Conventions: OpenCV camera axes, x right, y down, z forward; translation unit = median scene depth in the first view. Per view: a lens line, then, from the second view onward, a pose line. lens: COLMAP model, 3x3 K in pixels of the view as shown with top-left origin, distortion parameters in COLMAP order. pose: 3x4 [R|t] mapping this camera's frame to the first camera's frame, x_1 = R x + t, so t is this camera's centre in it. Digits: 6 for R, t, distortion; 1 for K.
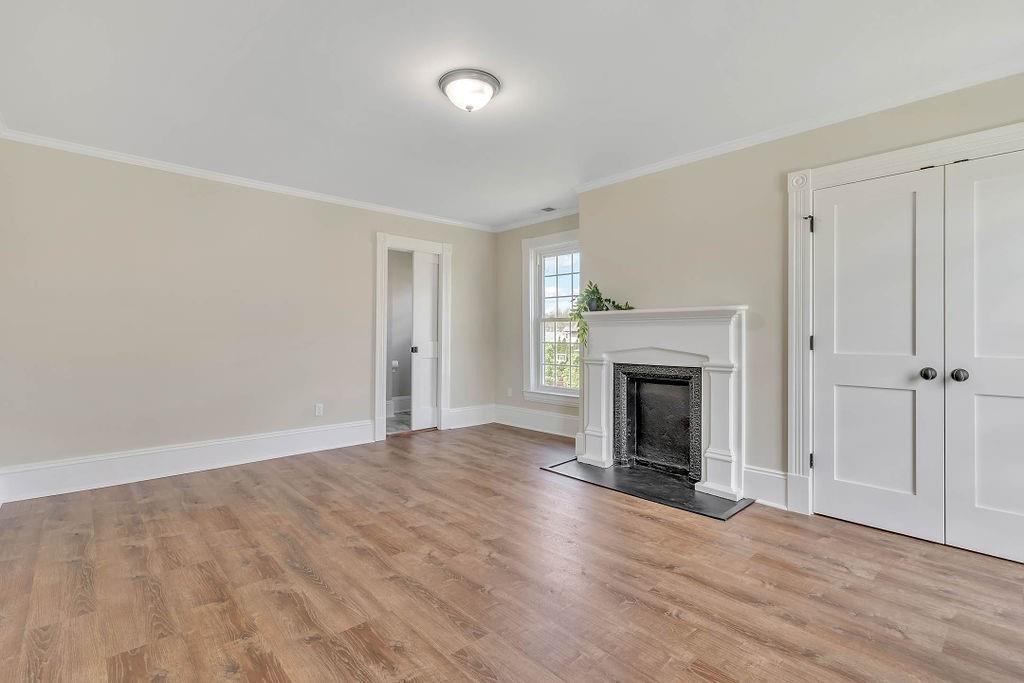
lens RADIAL K [[480.2, 0, 512.3], [0, 480.2, 332.9], [0, 0, 1]] dist [0.014715, -0.000076]
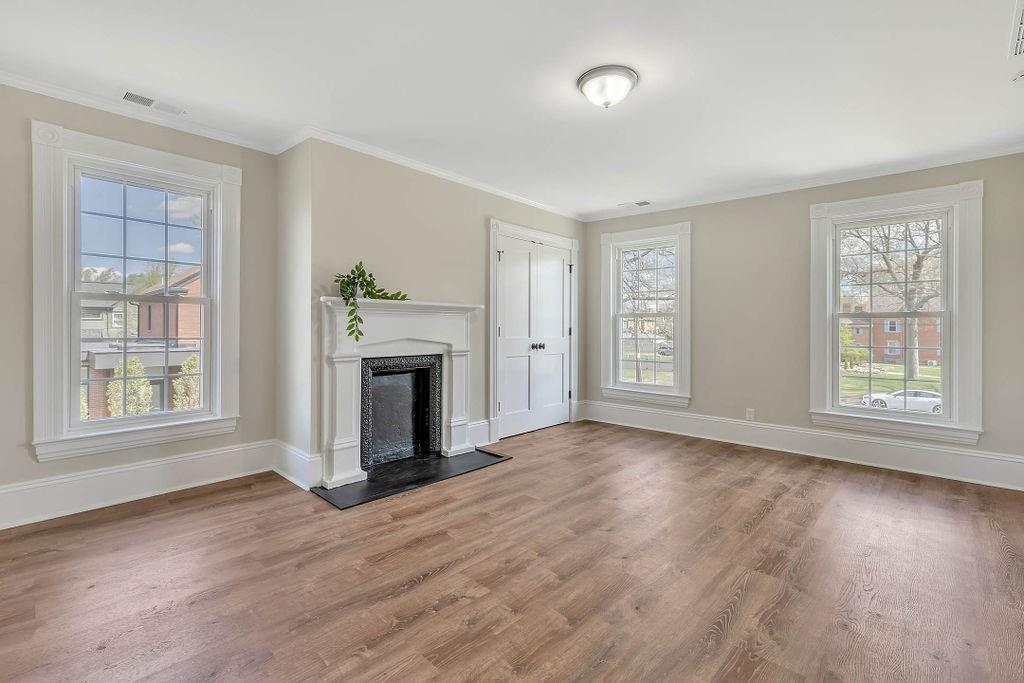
lens RADIAL K [[464.6, 0, 512.2], [0, 464.6, 329.1], [0, 0, 1]] dist [0.001702, 0.000061]
pose [[-0.084686, -0.003858, 0.996400, -0.855168], [-0.007109, 0.999969, 0.003267, 0.006606], [-0.996382, -0.006807, -0.084711, 1.044256]]
